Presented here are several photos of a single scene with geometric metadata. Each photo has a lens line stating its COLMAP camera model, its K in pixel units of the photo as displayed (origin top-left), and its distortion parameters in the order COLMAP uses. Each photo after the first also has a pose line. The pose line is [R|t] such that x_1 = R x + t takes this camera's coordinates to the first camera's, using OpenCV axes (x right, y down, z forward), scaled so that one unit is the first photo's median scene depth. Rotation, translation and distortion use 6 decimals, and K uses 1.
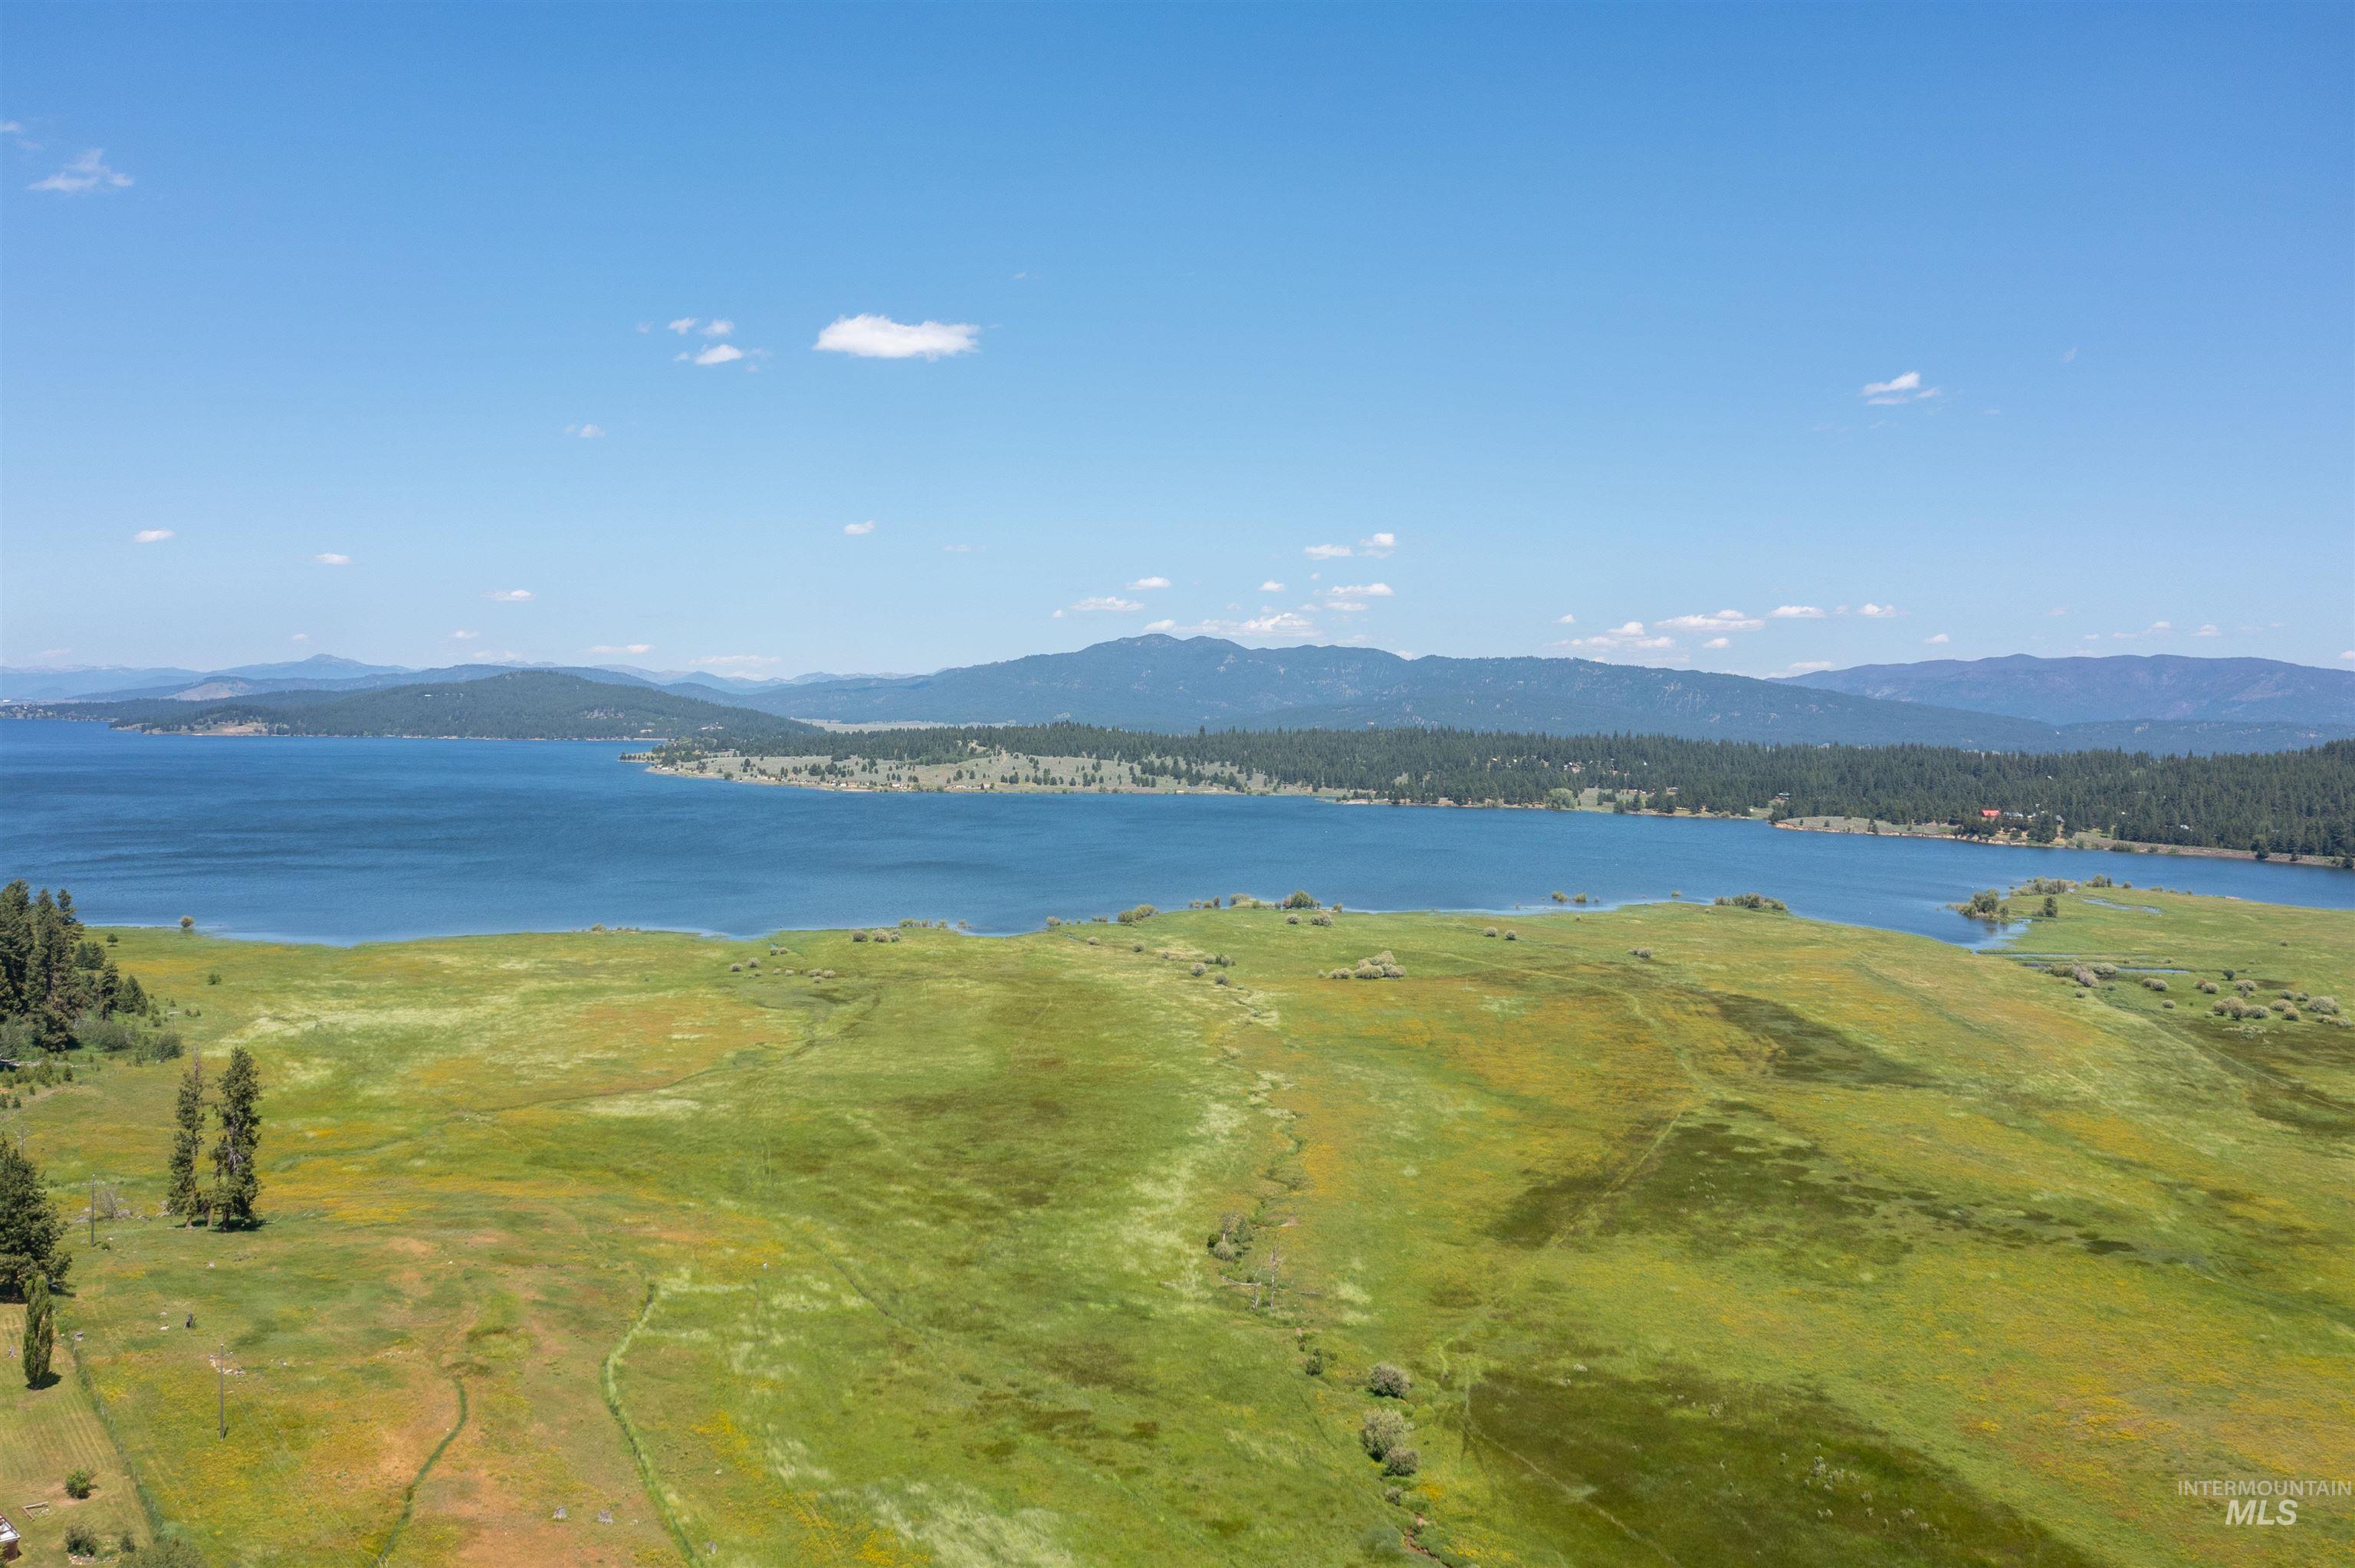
lens RADIAL K [[1887.0, 0, 1177.5], [0, 1887.0, 784.0], [0, 0, 1]] dist [-0.029519, 0.006138]
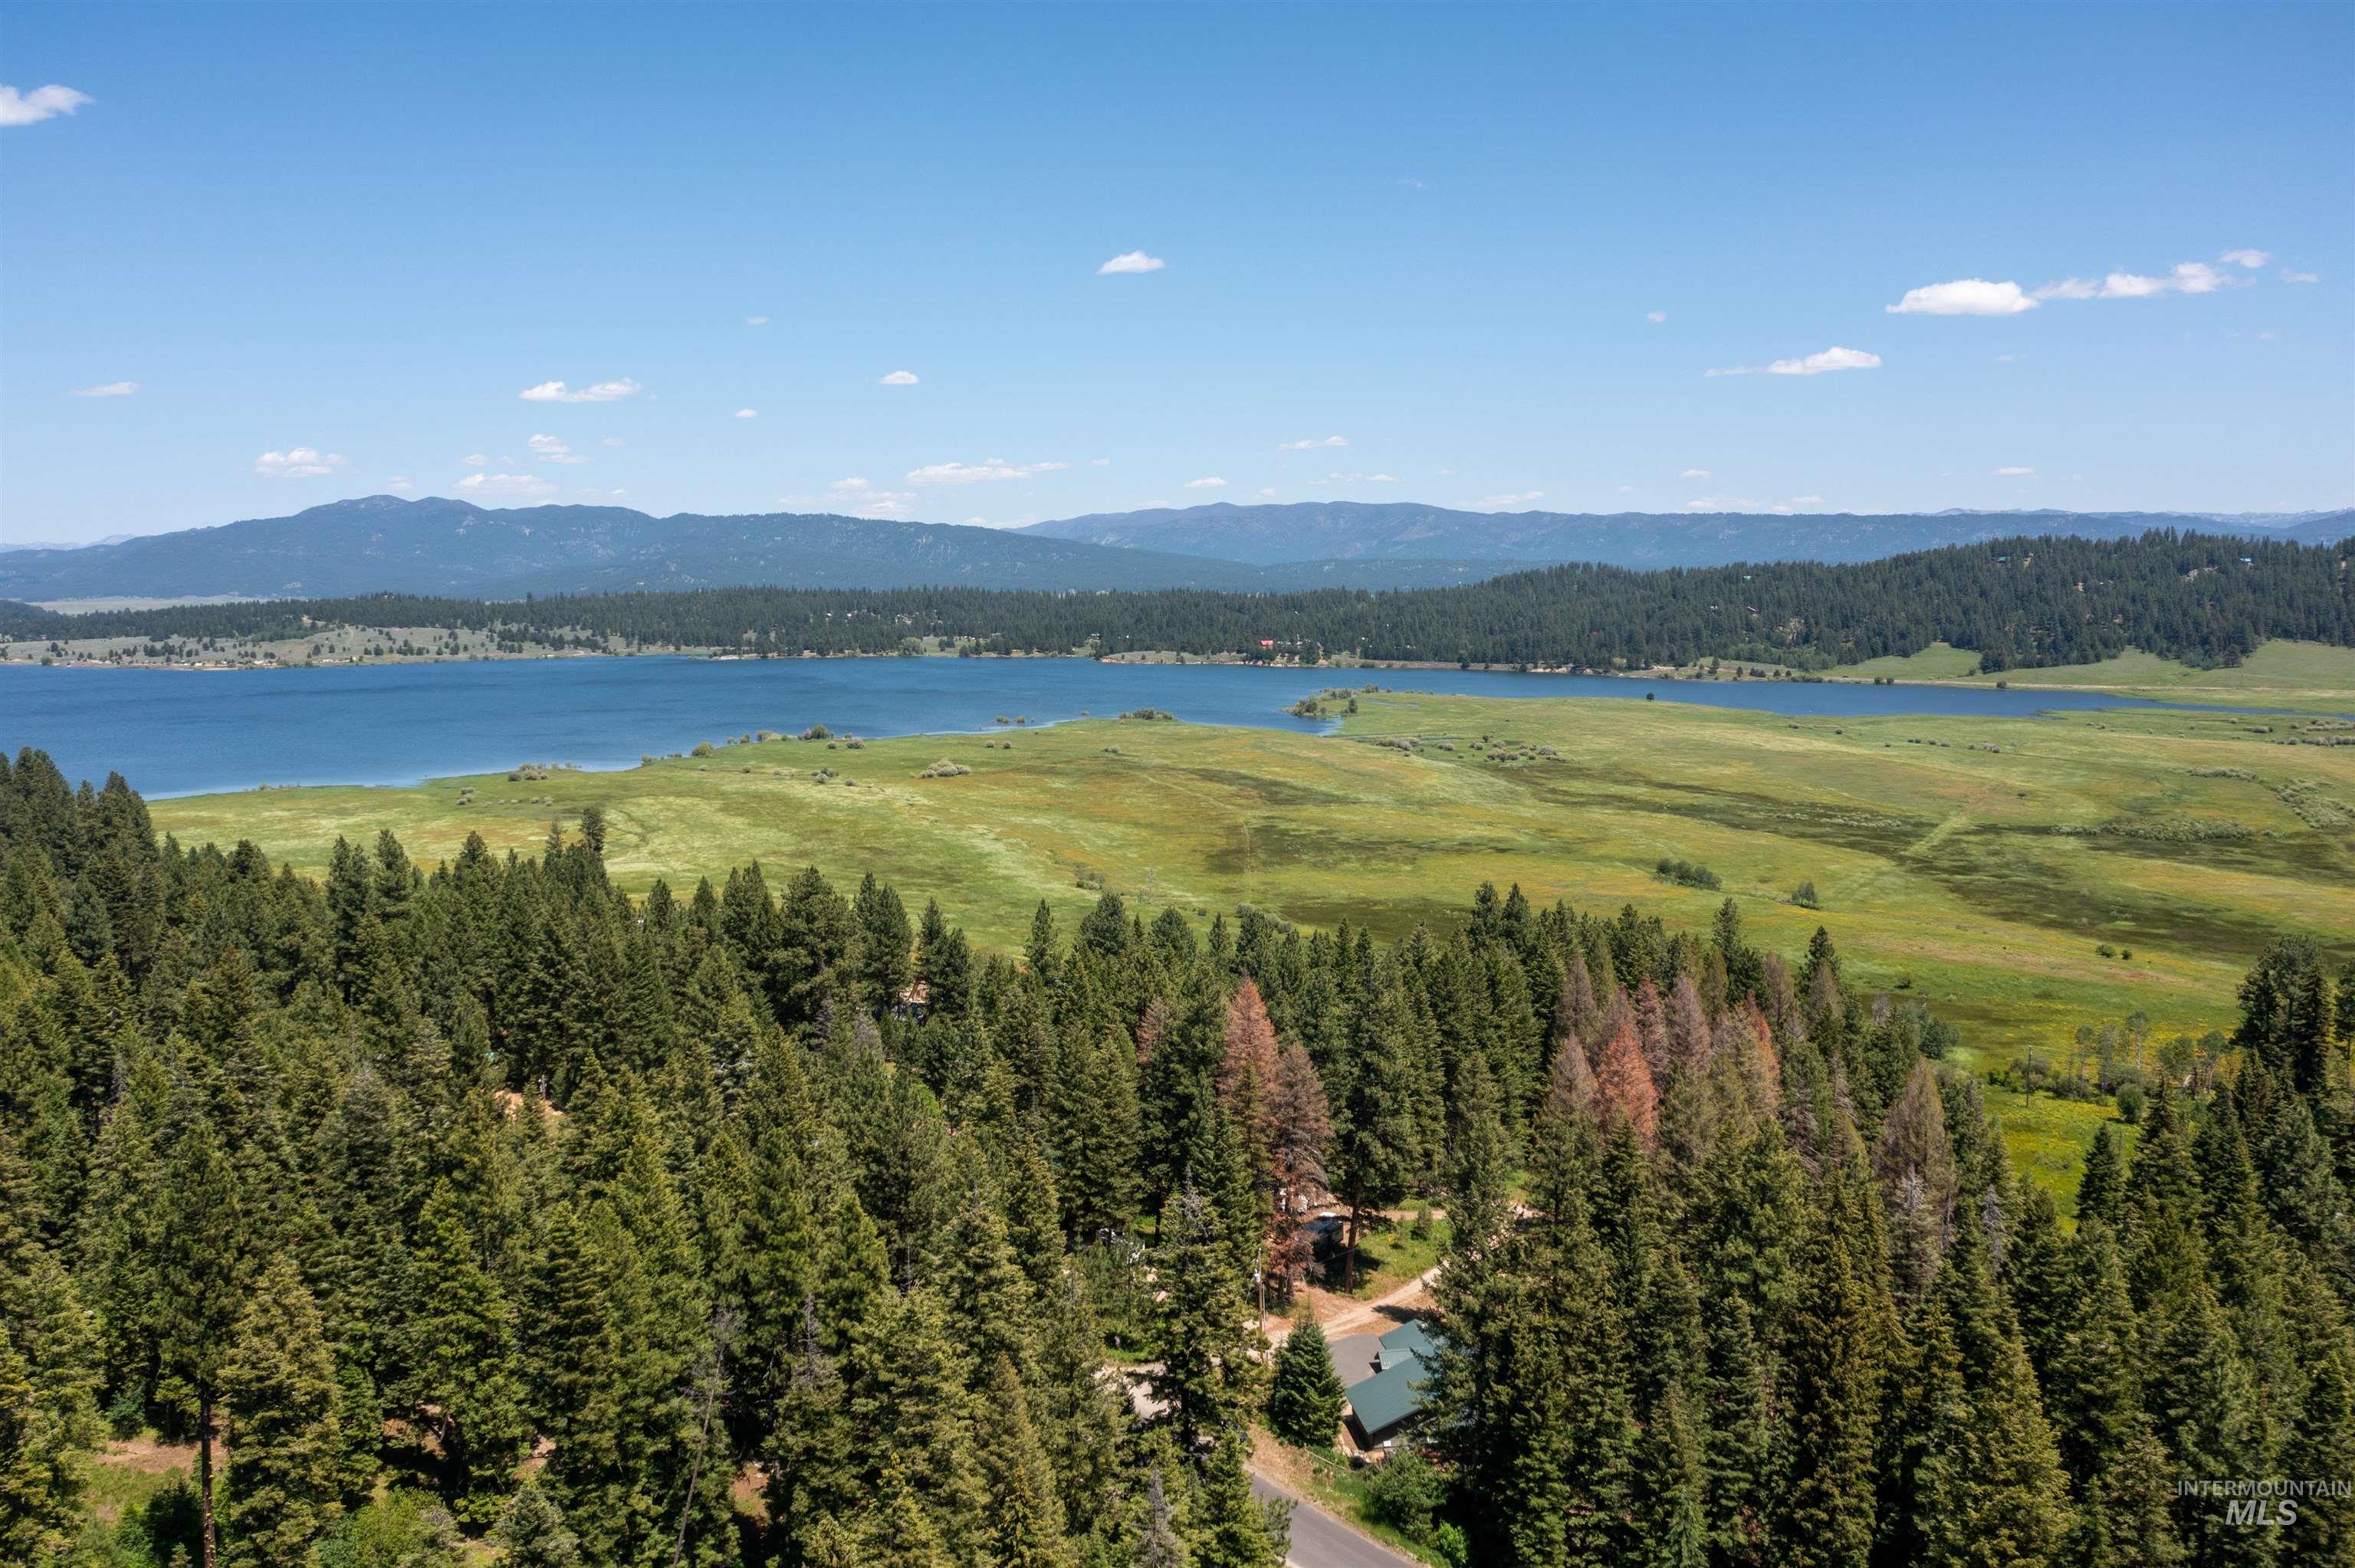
lens RADIAL K [[1887.0, 0, 1177.5], [0, 1887.0, 784.0], [0, 0, 1]] dist [-0.029519, 0.006138]
pose [[0.919411, -0.070483, 0.386931, -0.083560], [0.040416, 0.995534, 0.085312, -0.000200], [-0.391216, -0.062799, 0.918154, -0.097065]]
